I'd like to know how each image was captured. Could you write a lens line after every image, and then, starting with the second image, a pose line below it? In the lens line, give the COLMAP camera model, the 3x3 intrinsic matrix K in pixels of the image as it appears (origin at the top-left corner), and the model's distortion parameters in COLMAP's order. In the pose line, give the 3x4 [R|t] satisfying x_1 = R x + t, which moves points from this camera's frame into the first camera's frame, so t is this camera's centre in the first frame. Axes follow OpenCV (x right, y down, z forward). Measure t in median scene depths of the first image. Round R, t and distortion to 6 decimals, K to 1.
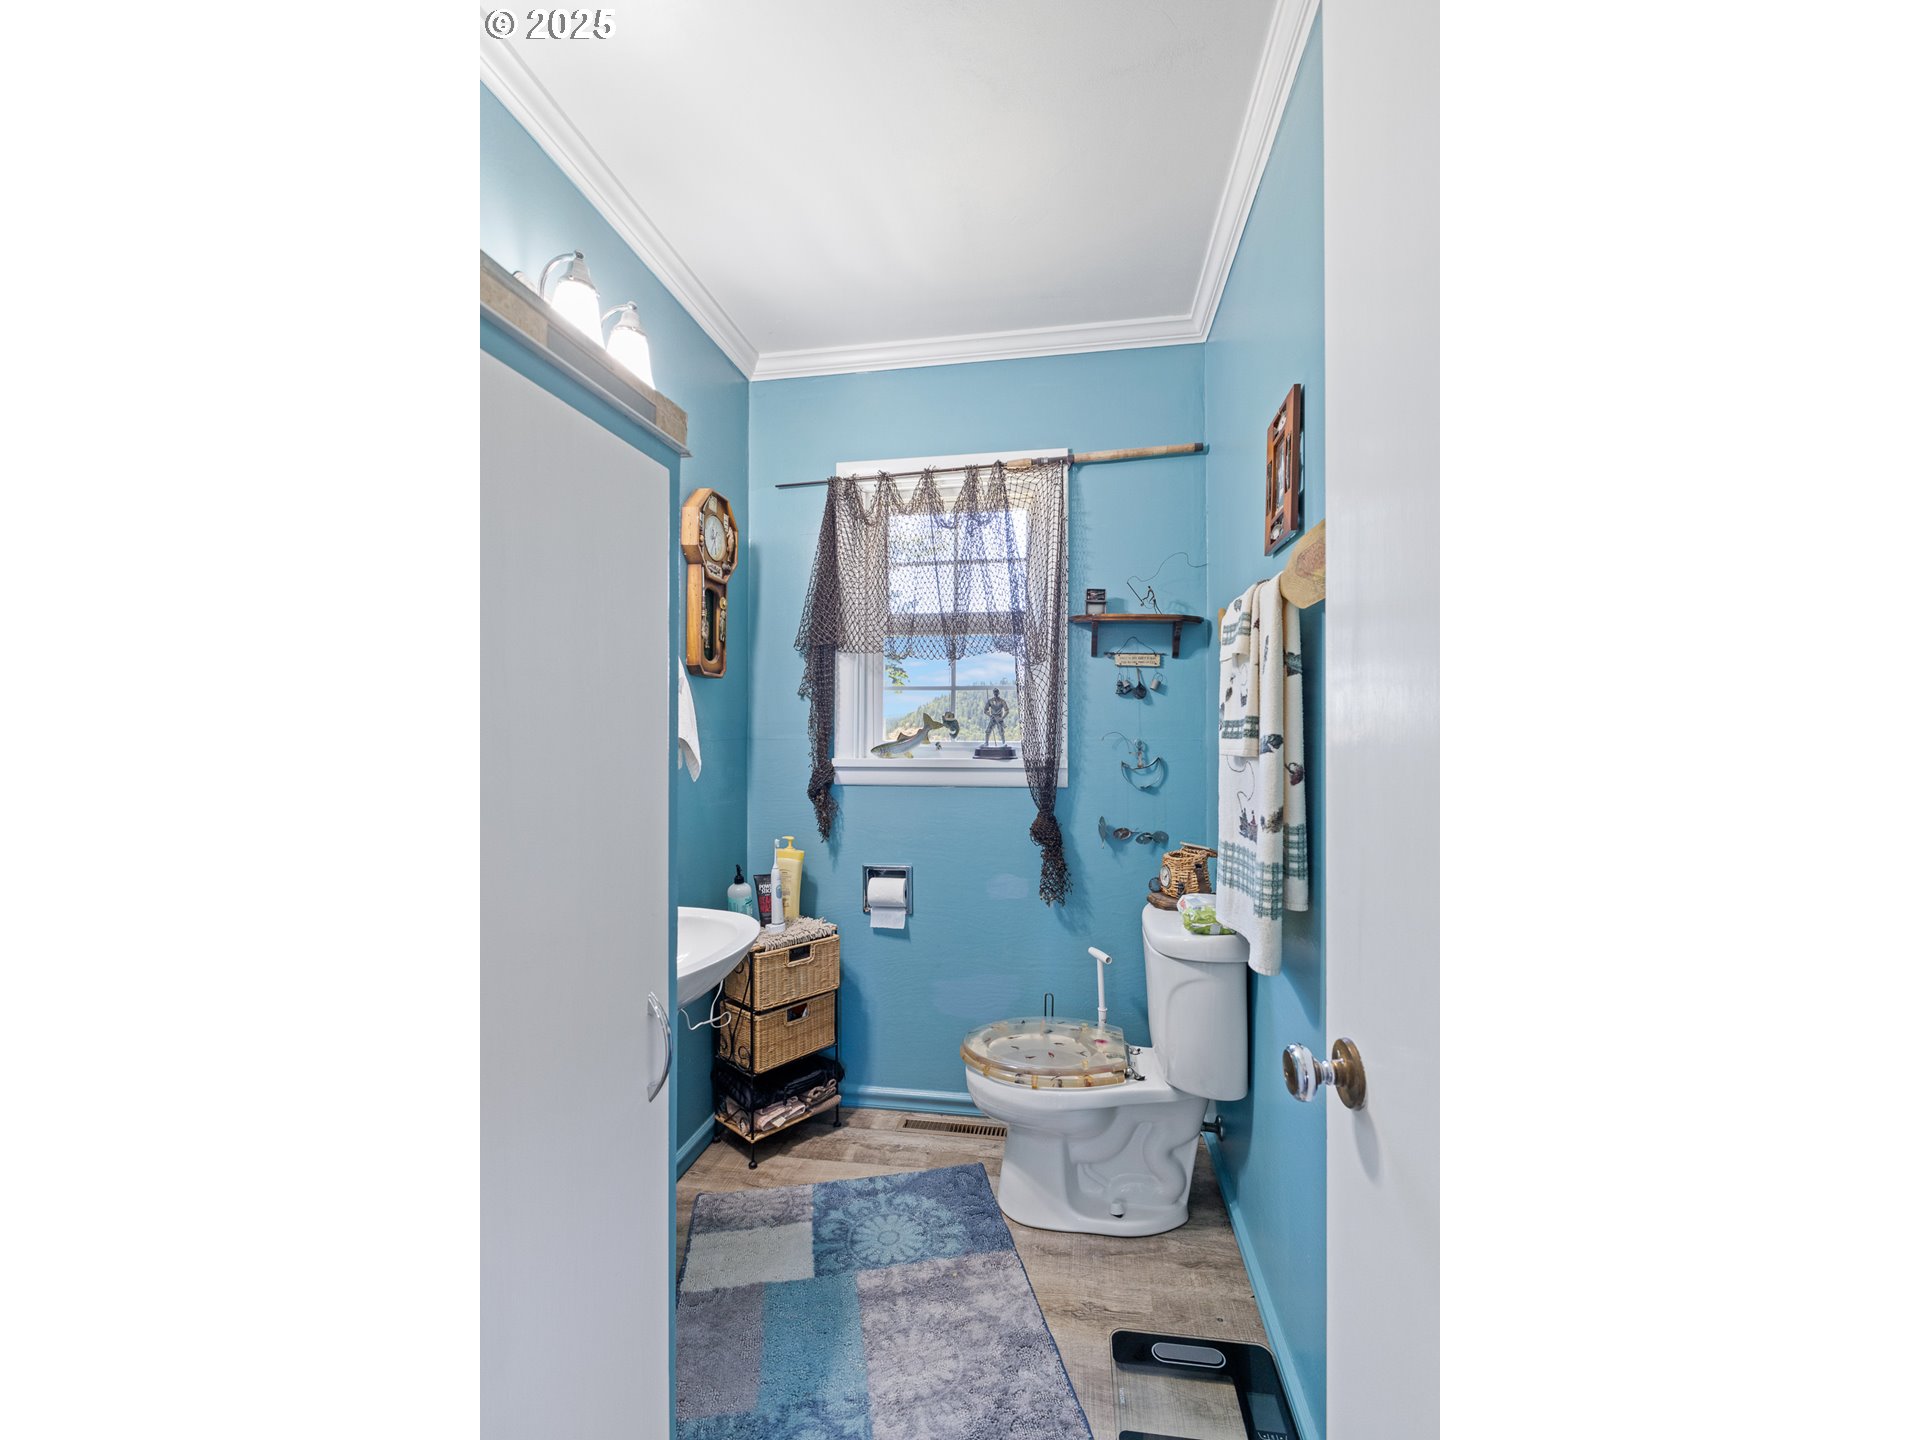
lens RADIAL K [[788.8, 0, 957.9], [0, 788.8, 723.8], [0, 0, 1]] dist [0.001353, 0.000349]
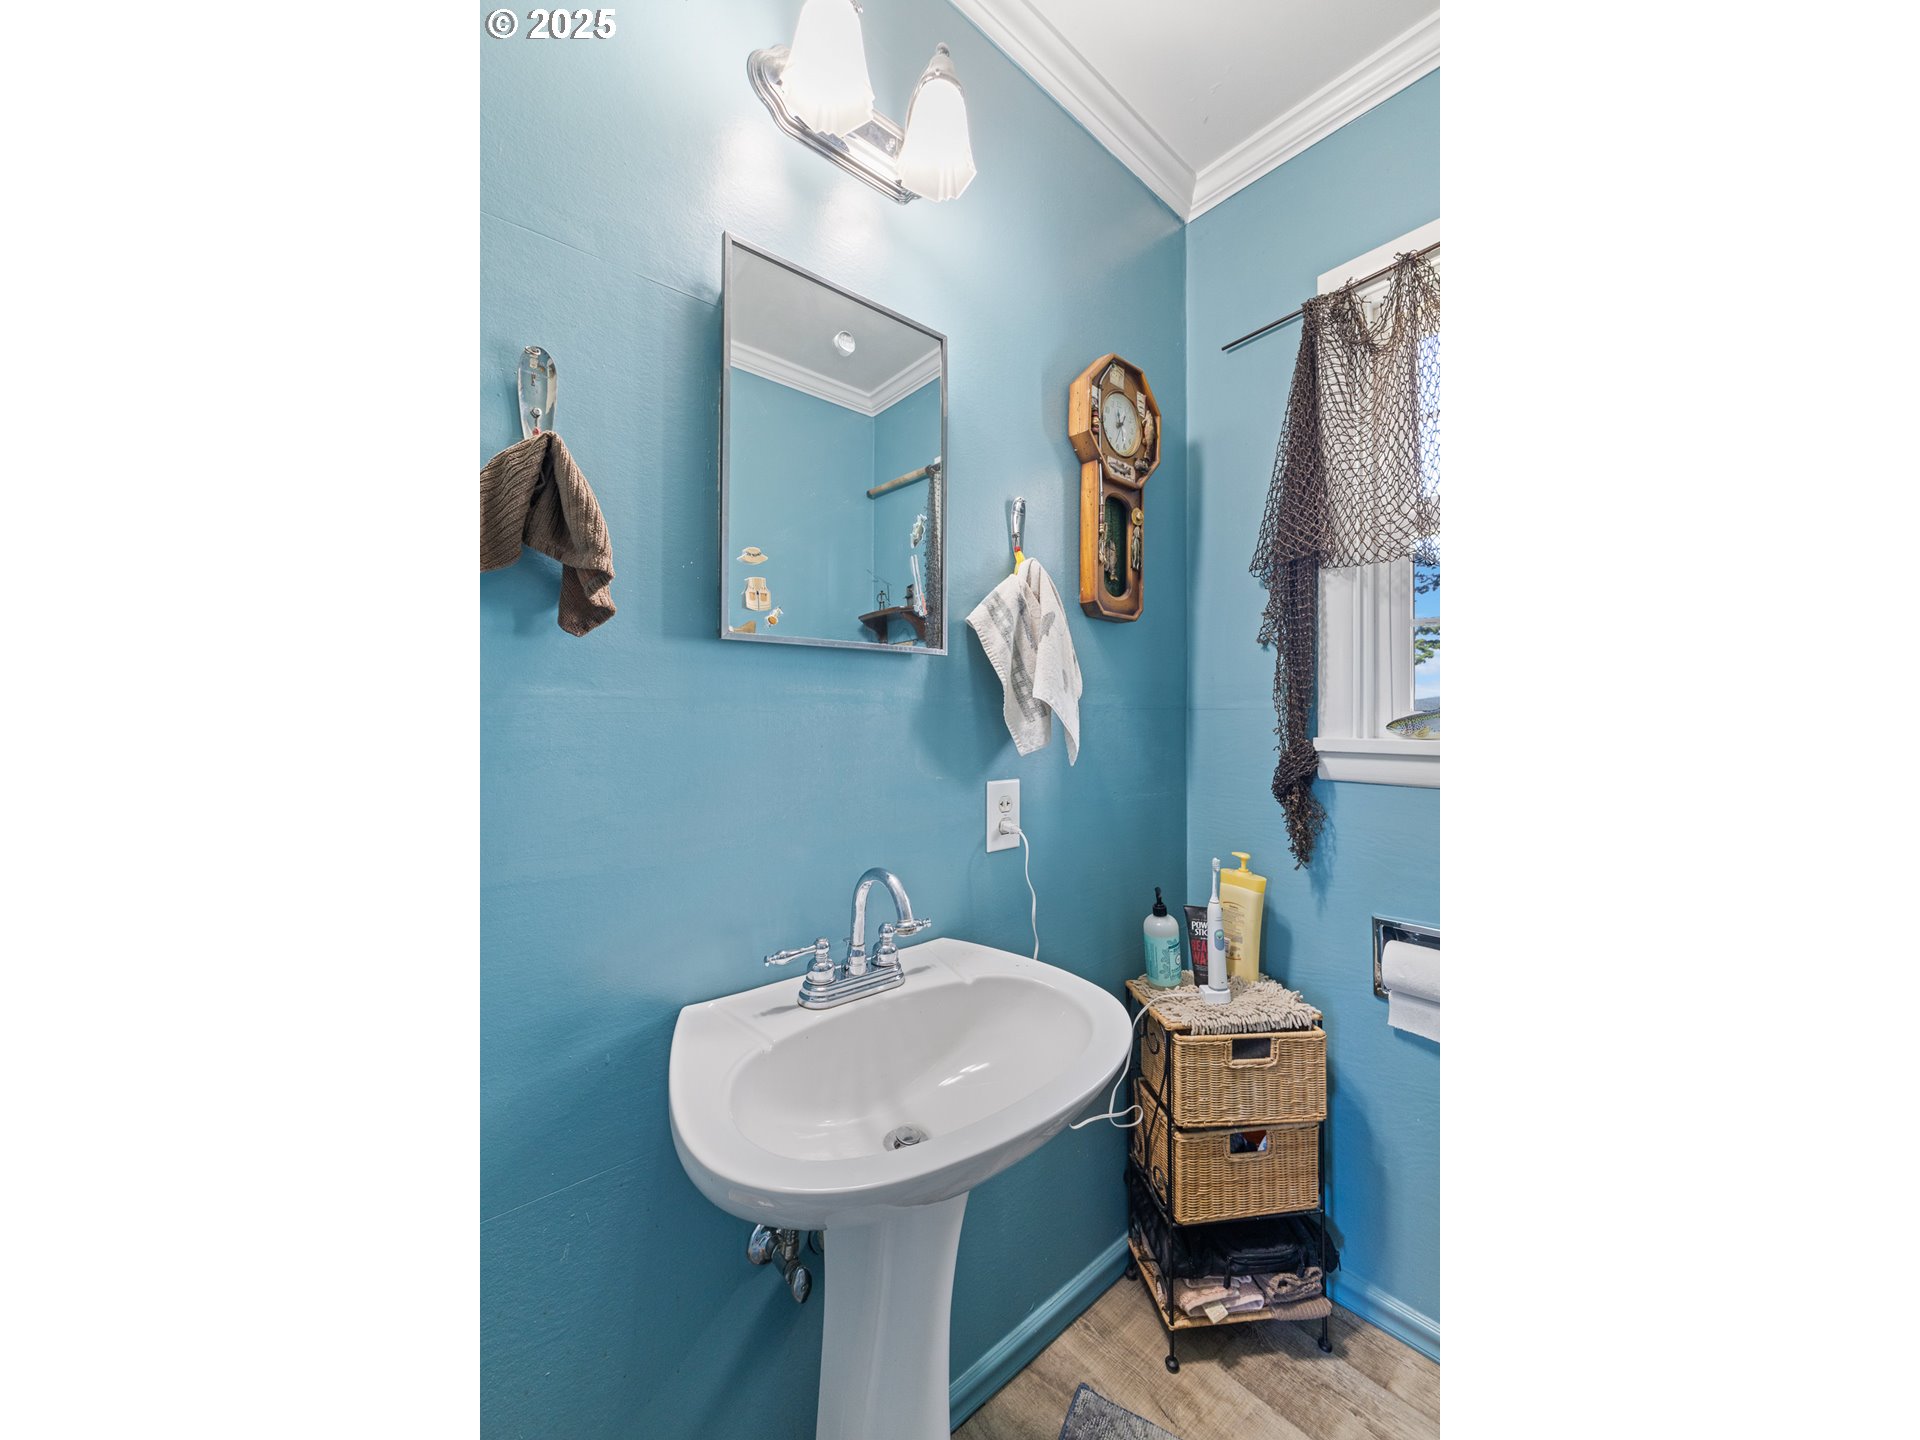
lens RADIAL K [[657.0, 0, 958.1], [0, 657.0, 703.0], [0, 0, 1]] dist [-0.000295, -0.000300]
pose [[0.758948, -0.010667, -0.651064, -0.034640], [0.003662, 0.999920, -0.012114, 0.022843], [0.651141, 0.006810, 0.758926, 0.442143]]
